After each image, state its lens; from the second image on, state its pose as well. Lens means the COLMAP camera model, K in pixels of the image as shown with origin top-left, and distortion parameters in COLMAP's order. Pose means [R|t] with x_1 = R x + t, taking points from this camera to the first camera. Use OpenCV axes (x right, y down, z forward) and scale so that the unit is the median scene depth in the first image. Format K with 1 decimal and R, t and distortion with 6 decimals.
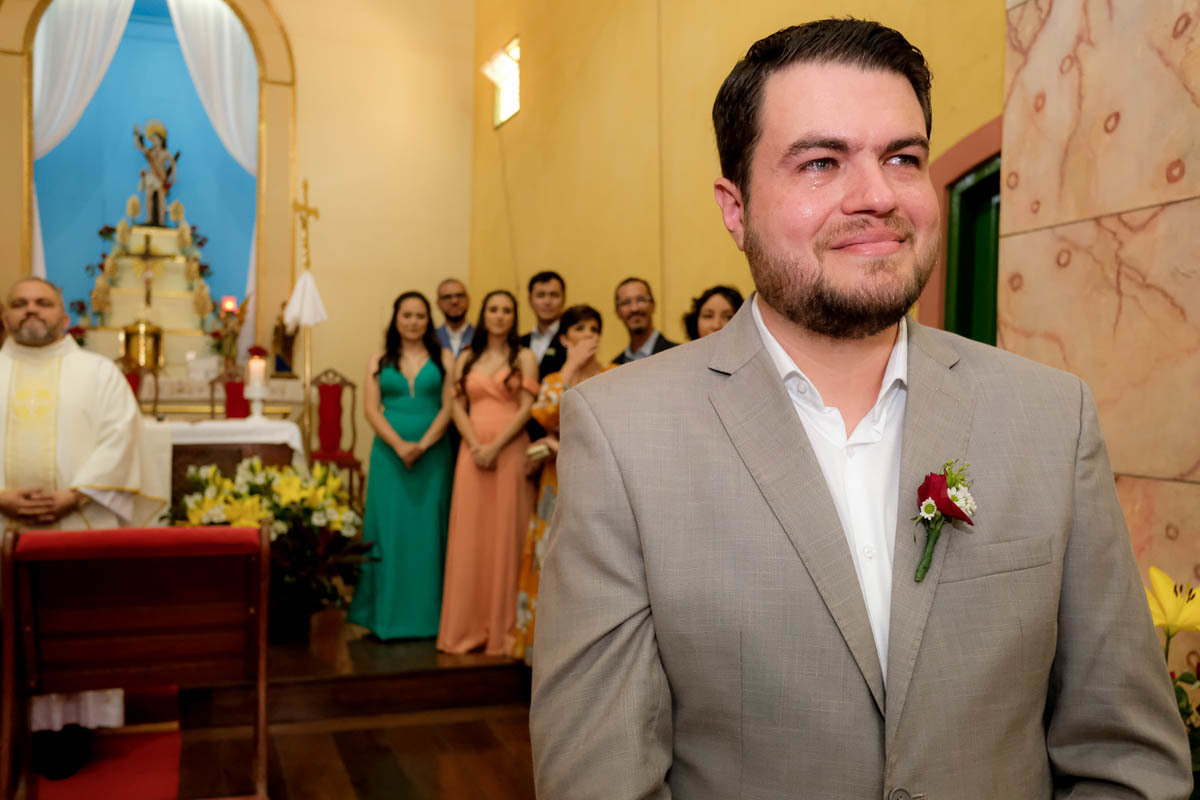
lens RADIAL K [[958.4, 0, 602.8], [0, 958.4, 430.9], [0, 0, 1]] dist [-0.021210, 0.006442]
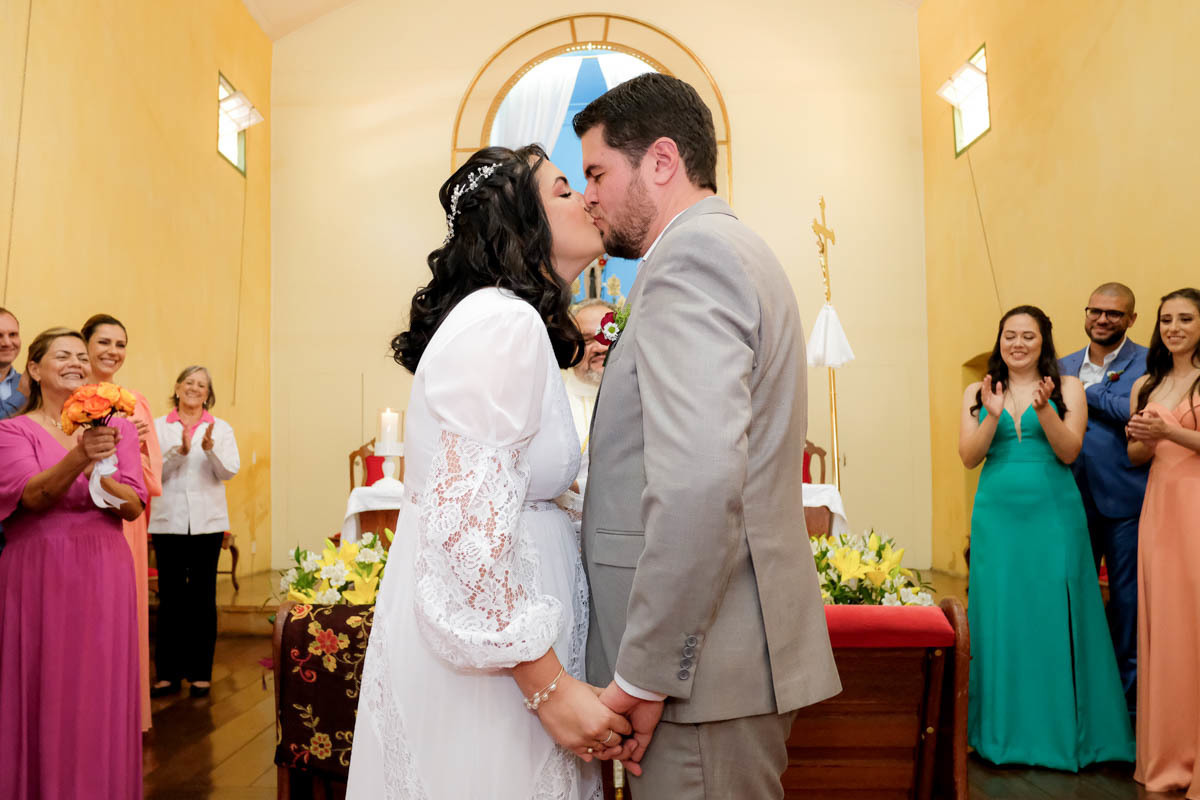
lens RADIAL K [[993.3, 0, 600.0], [0, 993.3, 400.0], [0, 0, 1]] dist [-0.018757, 0.003908]
pose [[0.927524, -0.058084, -0.369222, -0.214115], [0.014190, 0.992611, -0.120505, 0.023123], [0.373494, 0.106532, 0.921495, 0.156177]]
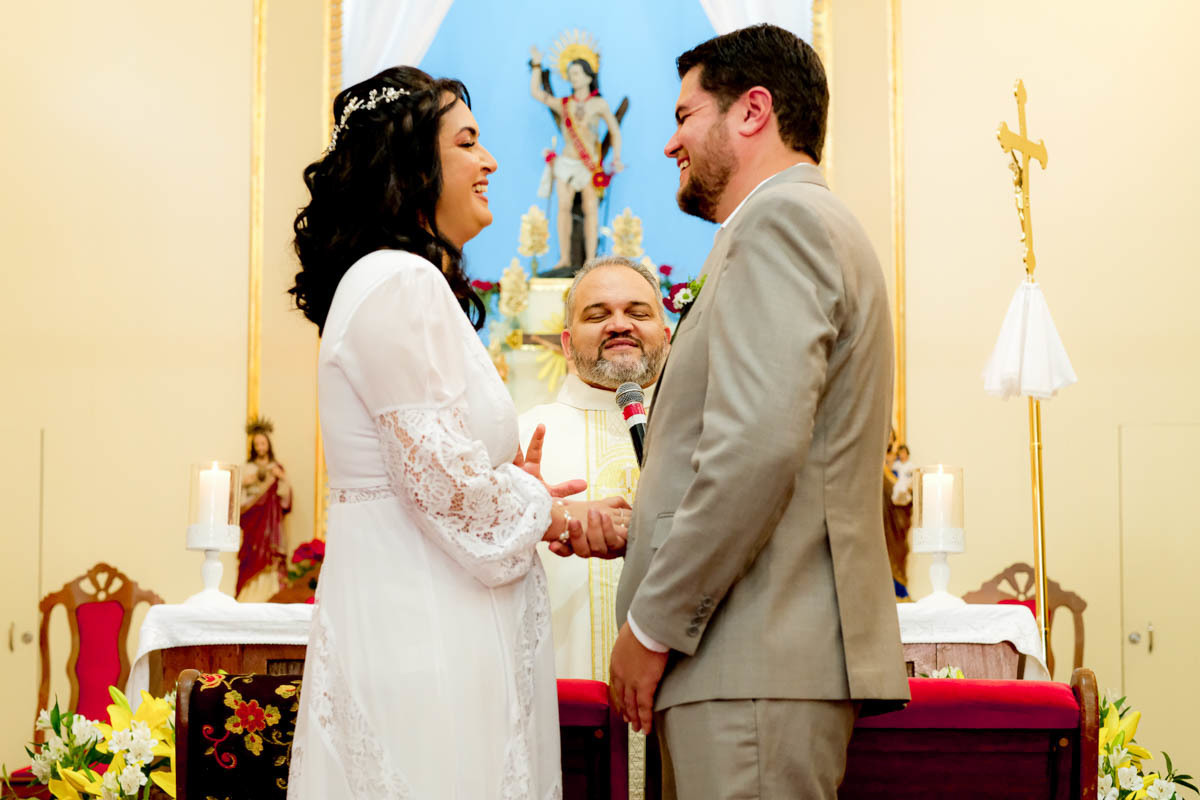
lens RADIAL K [[2833.7, 0, 600.2], [0, 2833.7, 439.7], [0, 0, 1]] dist [0.000267, -0.406761]
pose [[0.930847, -0.062028, -0.360107, -0.024868], [0.004105, 0.987200, -0.159432, 0.144737], [0.365387, 0.146929, 0.919187, -0.353407]]
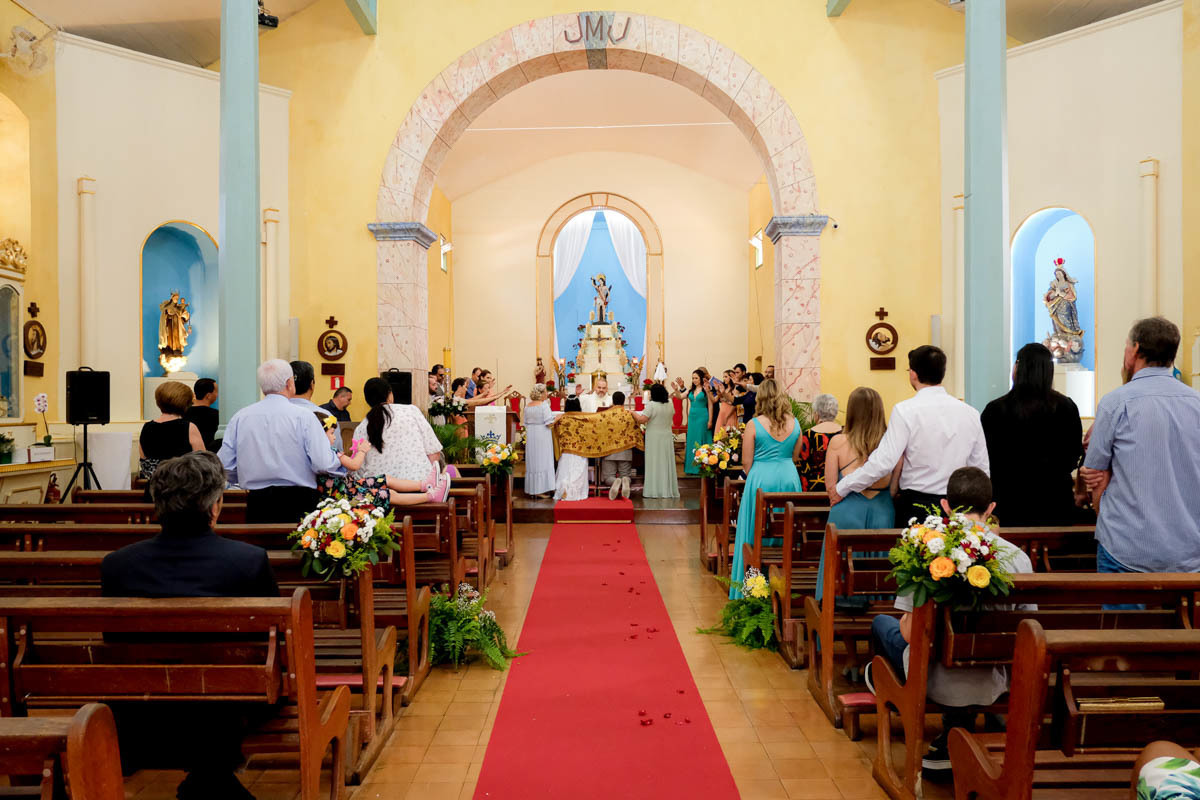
lens RADIAL K [[993.3, 0, 600.0], [0, 993.3, 400.0], [0, 0, 1]] dist [-0.018757, 0.003908]
pose [[0.919826, -0.024892, -0.391537, 0.917904], [0.011863, 0.999294, -0.035661, 0.079567], [0.392148, 0.028157, 0.919471, -2.433150]]
